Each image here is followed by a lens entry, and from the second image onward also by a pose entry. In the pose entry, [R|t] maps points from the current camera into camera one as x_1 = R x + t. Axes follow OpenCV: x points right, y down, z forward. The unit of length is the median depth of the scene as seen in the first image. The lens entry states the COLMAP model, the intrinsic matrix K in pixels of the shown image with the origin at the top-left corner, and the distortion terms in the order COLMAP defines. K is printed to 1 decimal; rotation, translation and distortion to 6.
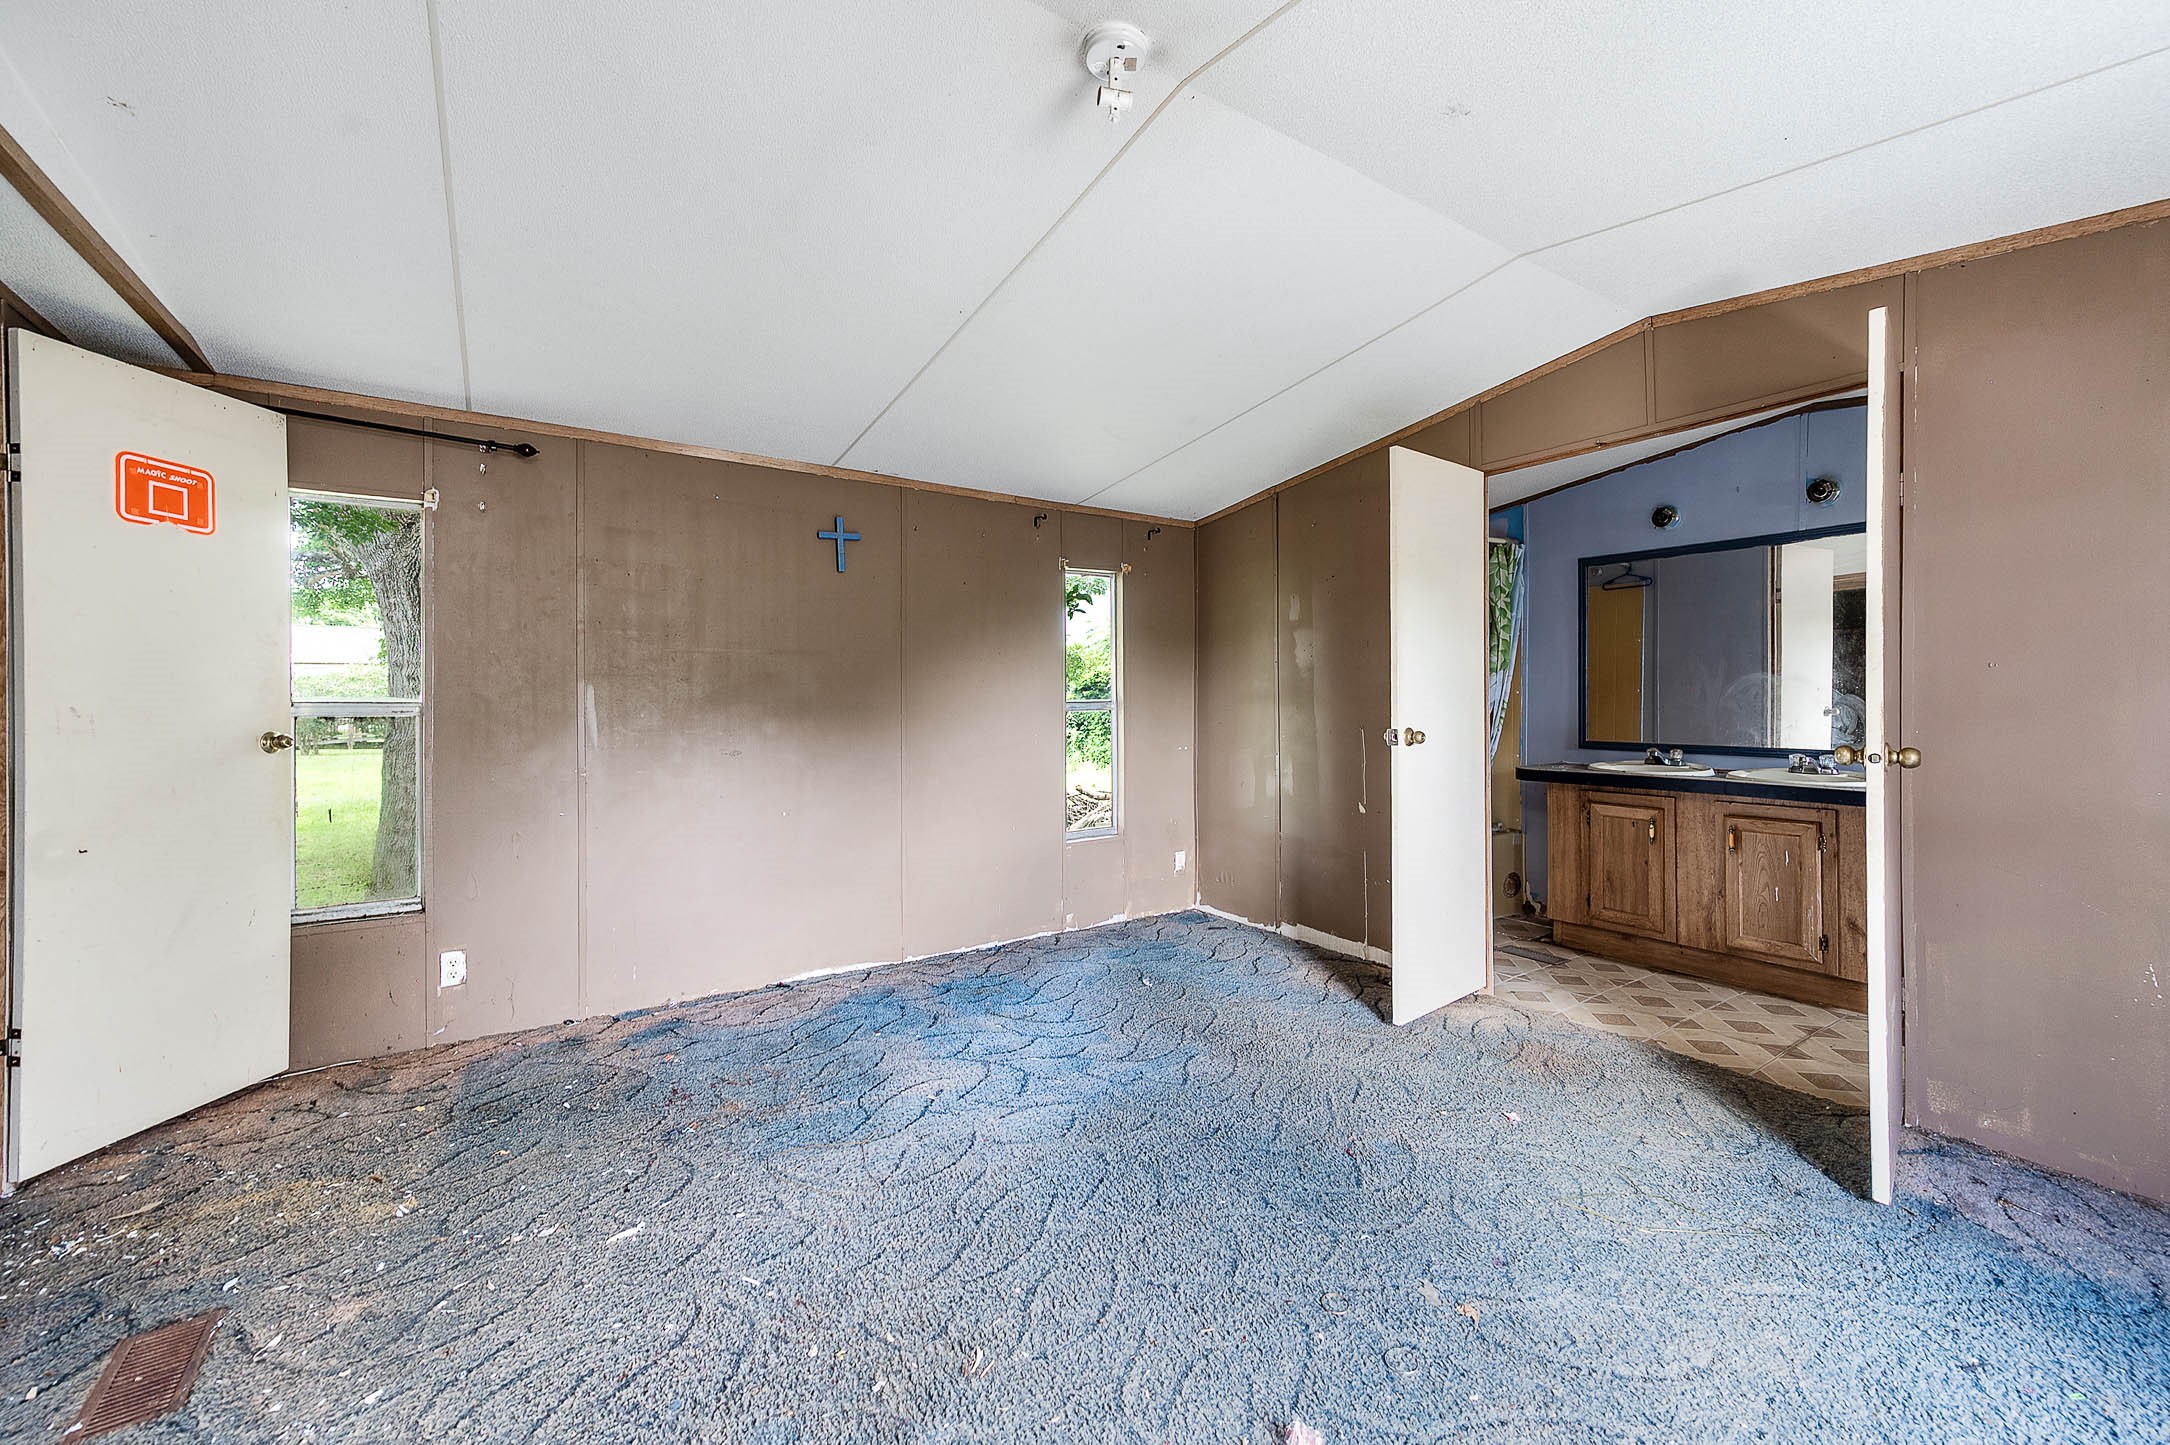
lens RADIAL K [[846.6, 0, 1085.9], [0, 846.6, 711.5], [0, 0, 1]] dist [0.000316, -0.000038]
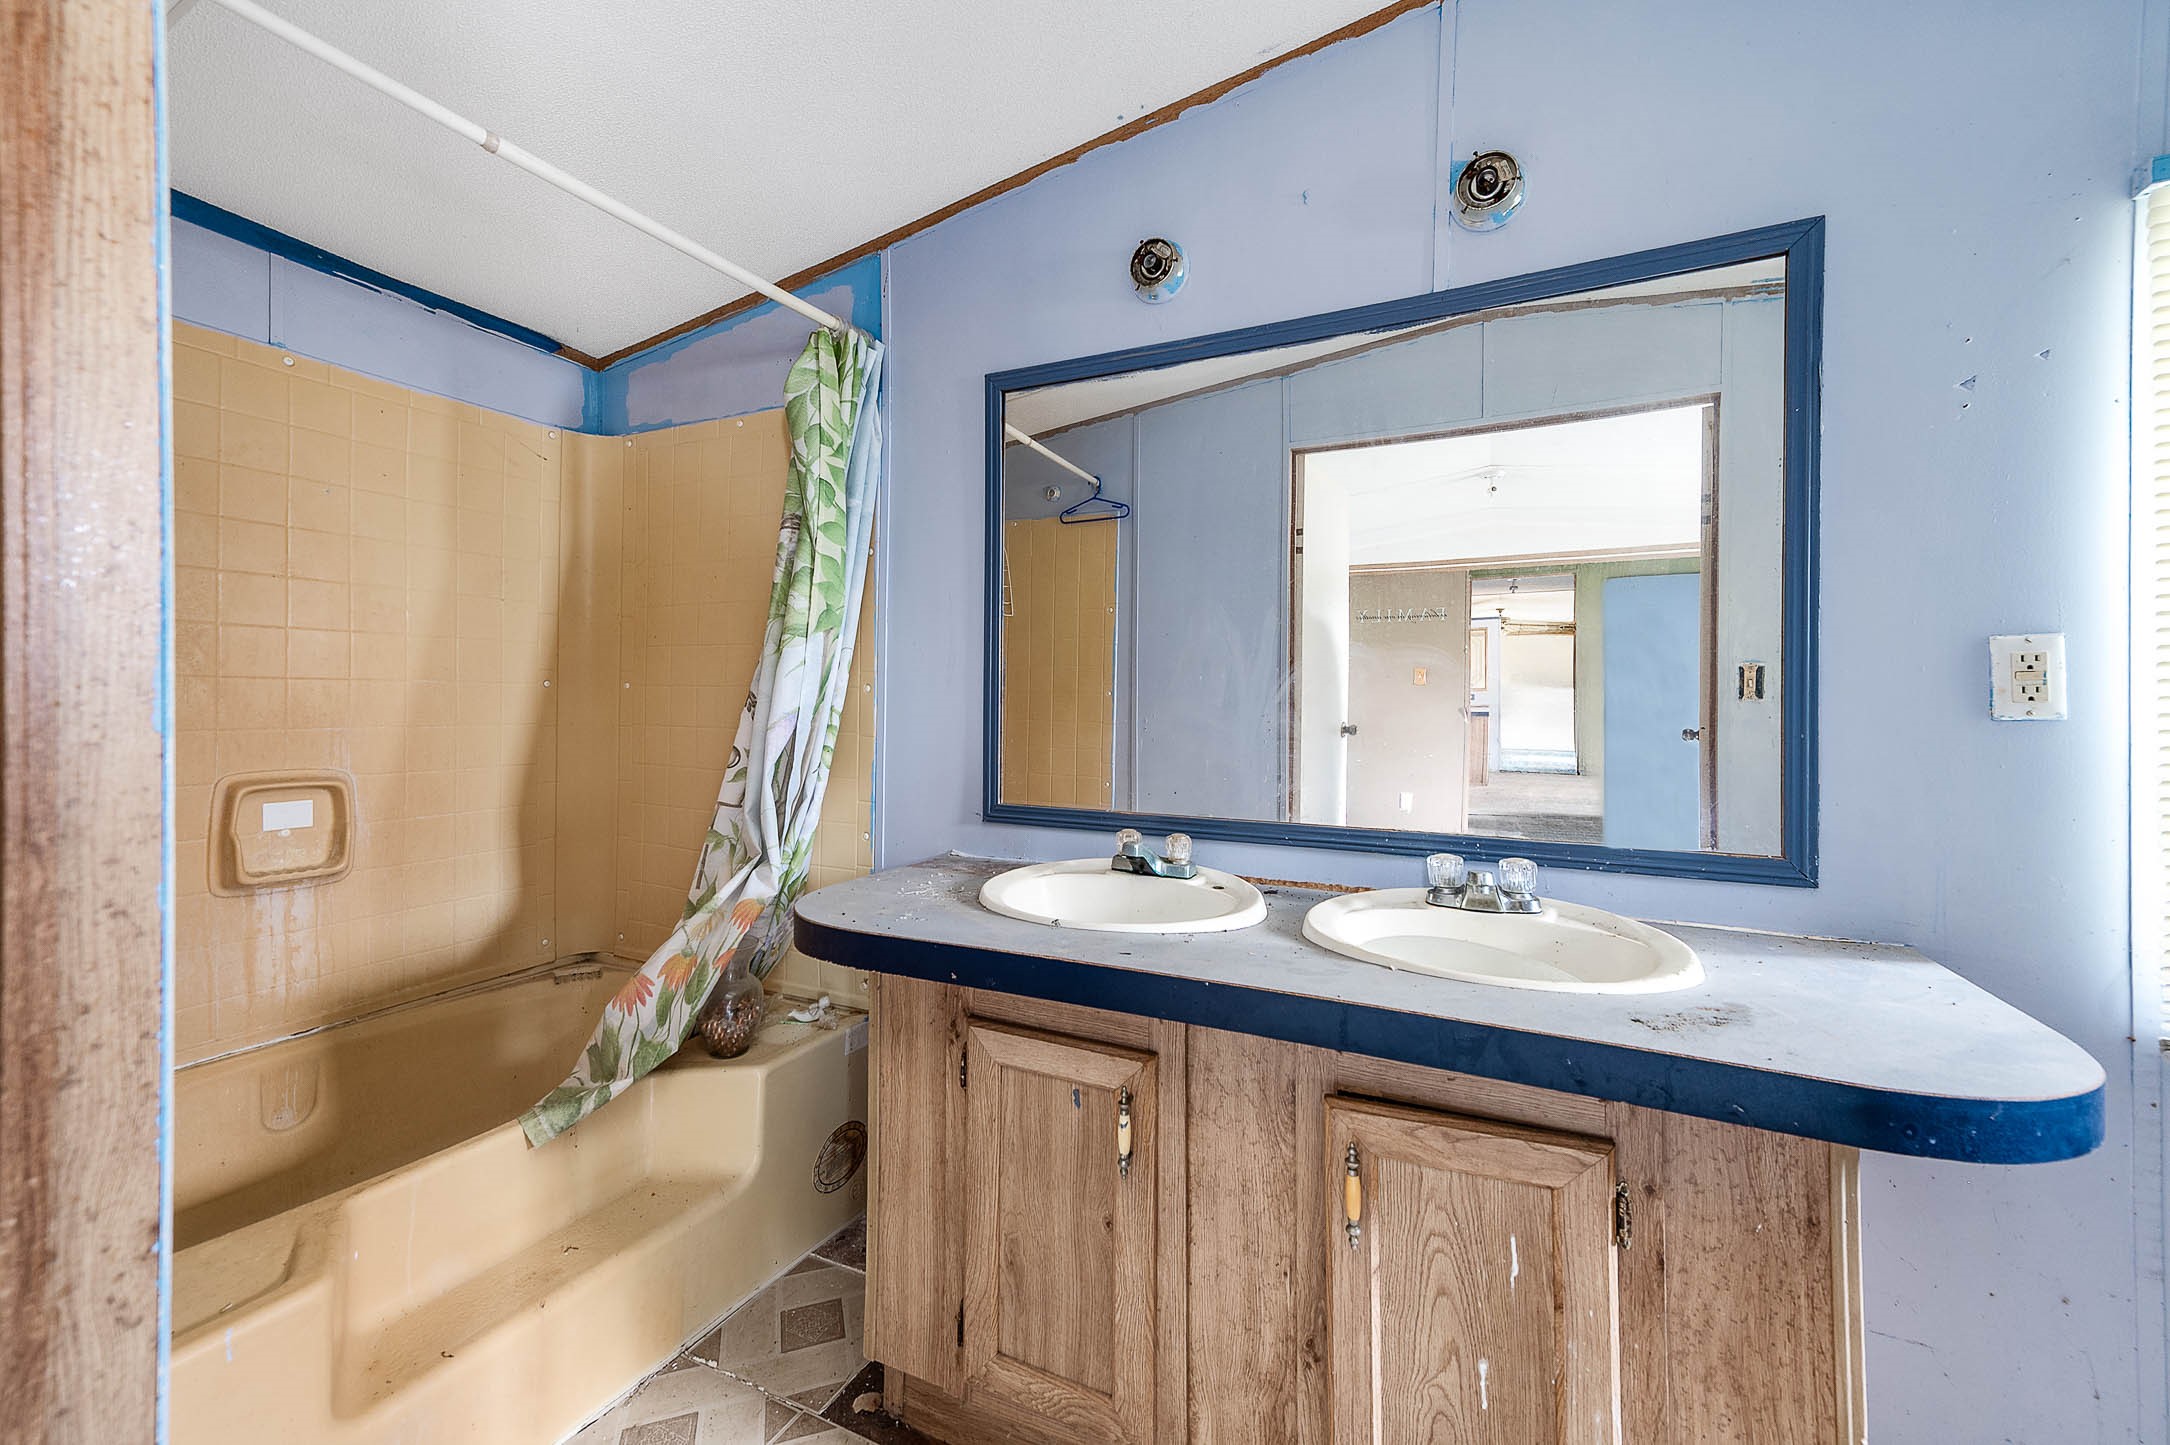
lens RADIAL K [[846.6, 0, 1082.6], [0, 846.6, 715.8], [0, 0, 1]] dist [0.000316, -0.000038]
pose [[0.859172, 0.008416, 0.511618, 0.452777], [-0.007183, 0.999965, -0.004388, -0.008666], [-0.511637, 0.000095, 0.859202, 0.677778]]
